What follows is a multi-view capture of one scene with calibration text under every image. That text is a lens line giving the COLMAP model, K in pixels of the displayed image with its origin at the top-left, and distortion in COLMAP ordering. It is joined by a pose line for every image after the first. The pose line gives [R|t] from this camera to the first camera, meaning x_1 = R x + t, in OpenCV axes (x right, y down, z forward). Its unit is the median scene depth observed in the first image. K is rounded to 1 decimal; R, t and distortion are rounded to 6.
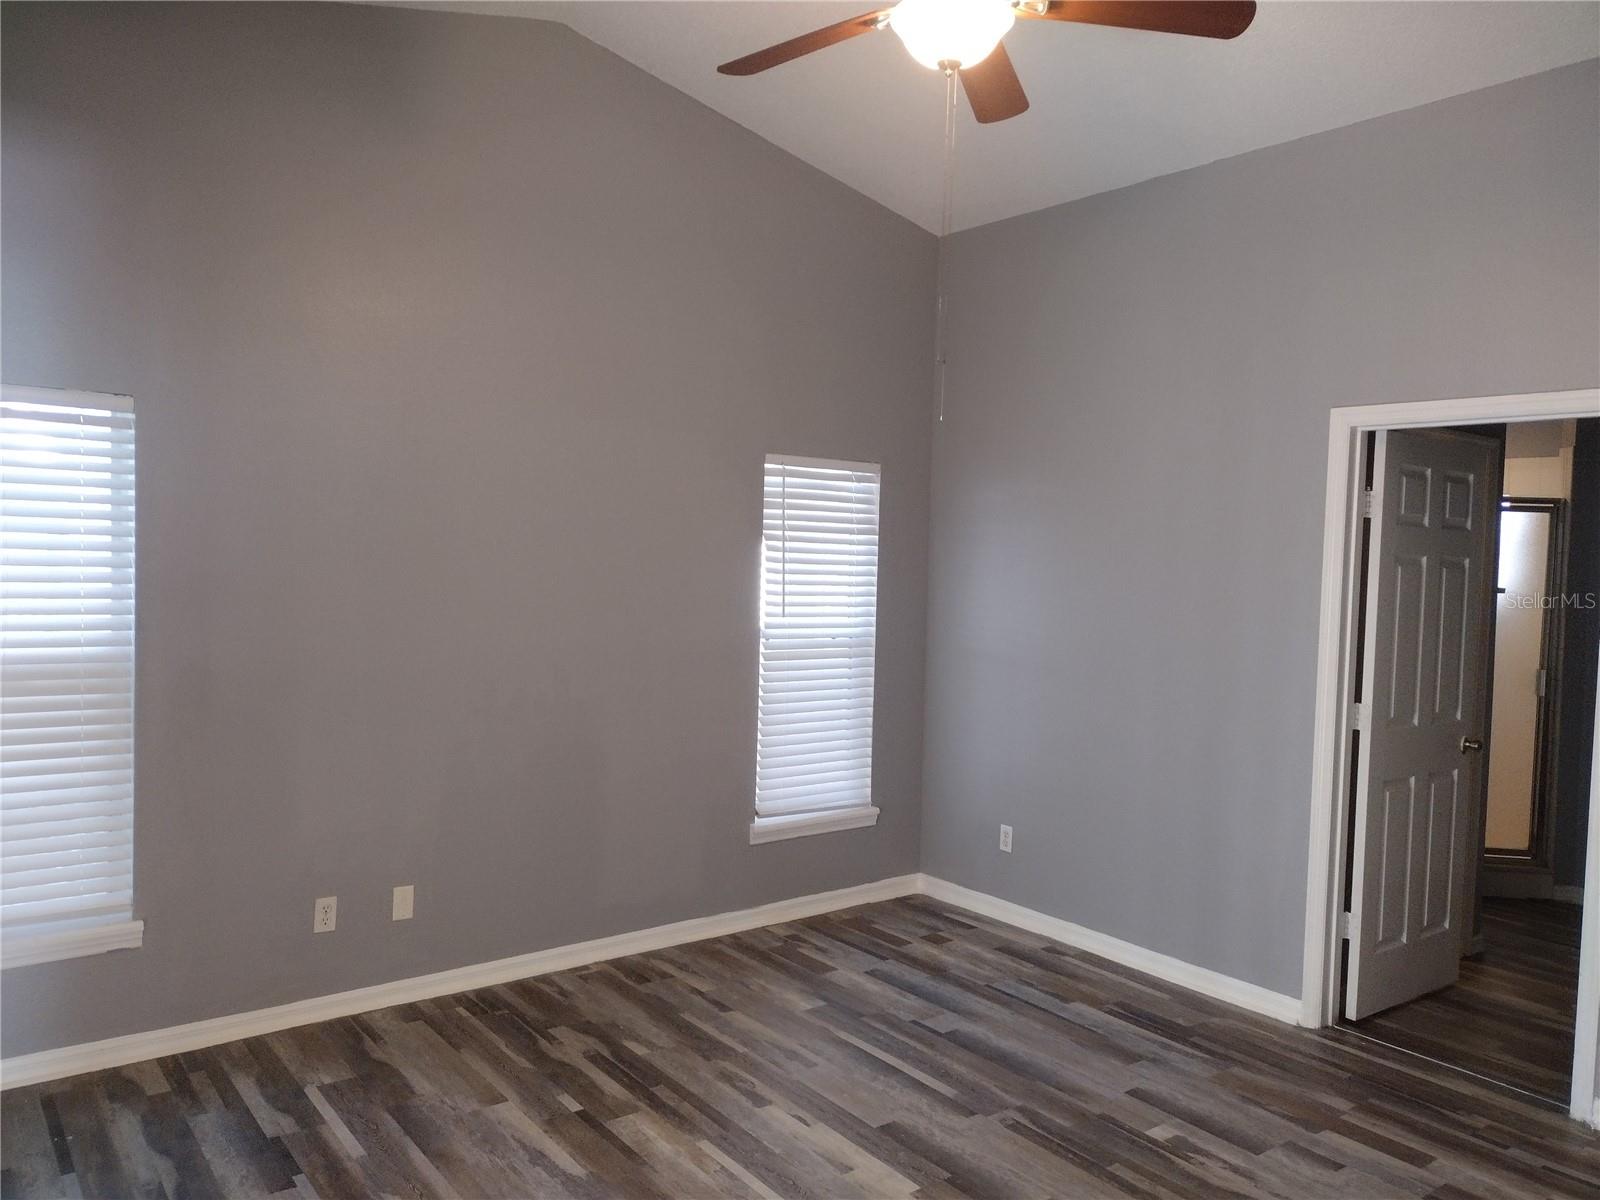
lens RADIAL K [[1219.2, 0, 805.7], [0, 1219.2, 600.8], [0, 0, 1]] dist [0.038080, -0.054178]
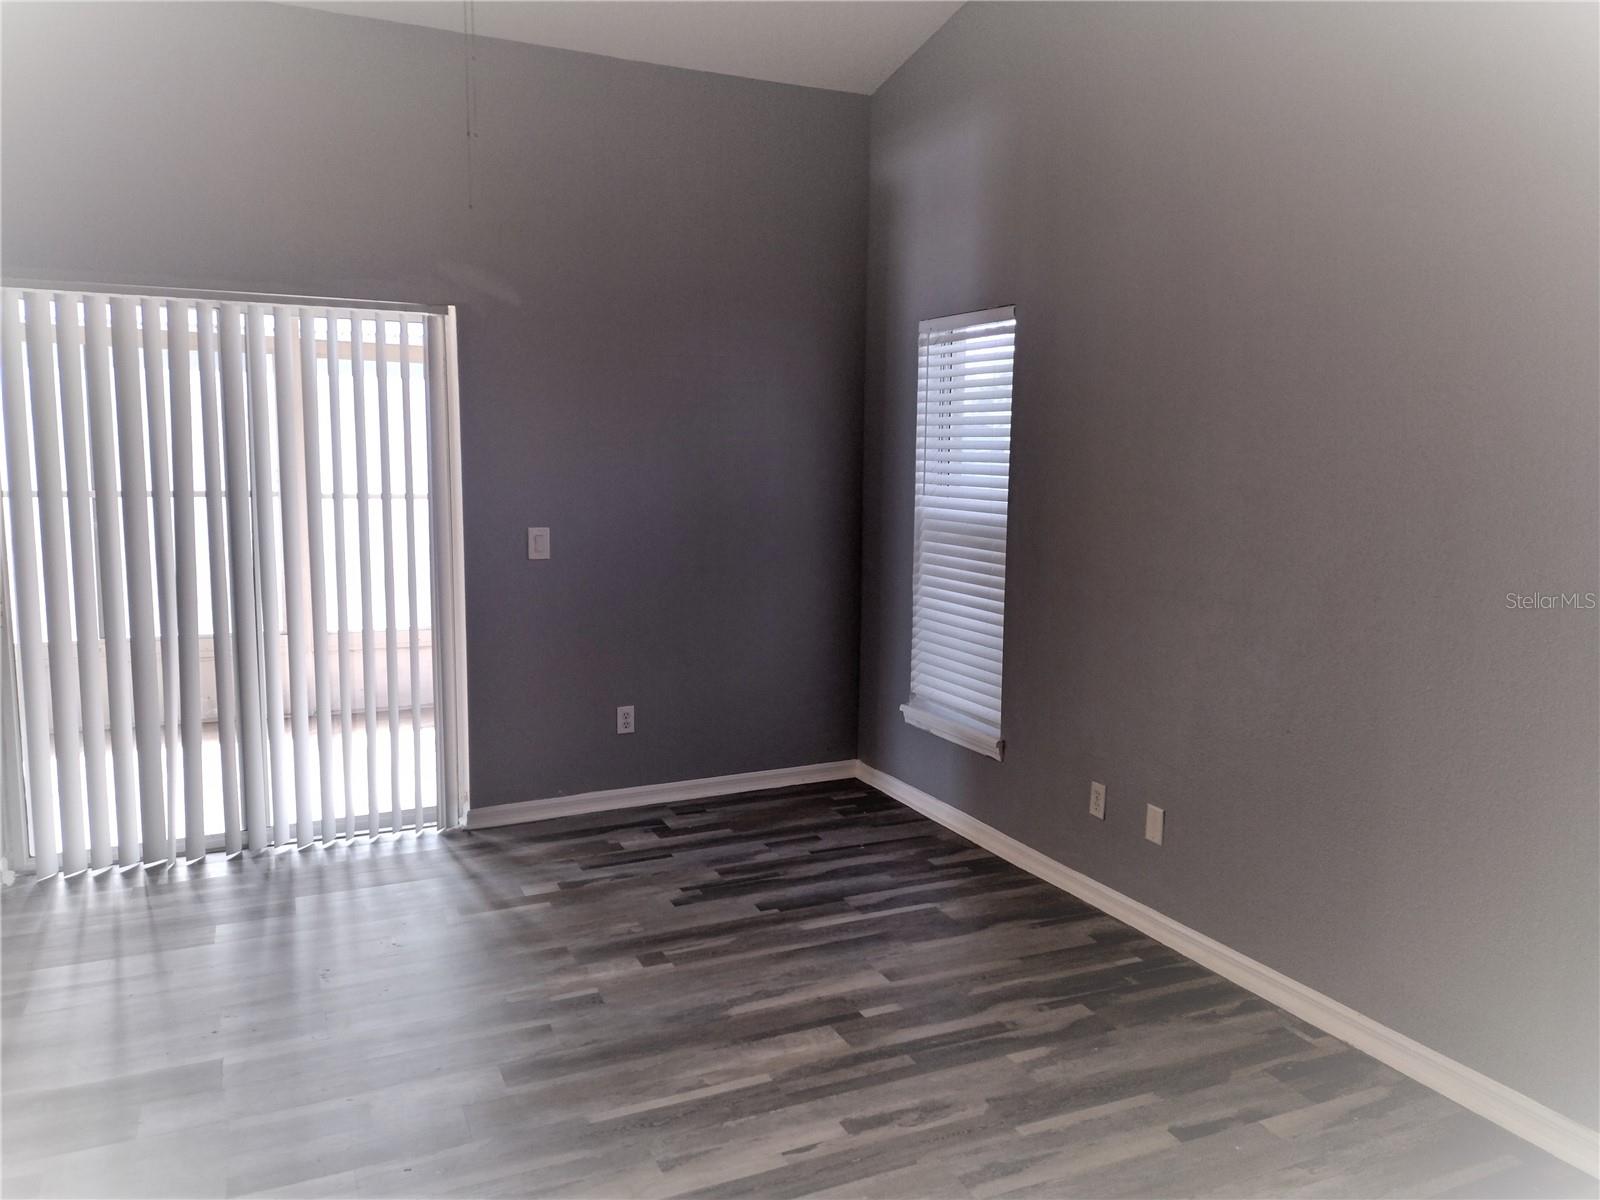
lens RADIAL K [[1219.2, 0, 808.0], [0, 1219.2, 598.6], [0, 0, 1]] dist [0.038080, -0.054178]
pose [[-0.257331, 0.095875, -0.961555, 0.663221], [-0.041634, 0.993042, 0.110157, -0.005991], [0.965426, 0.068381, -0.251549, 1.106637]]
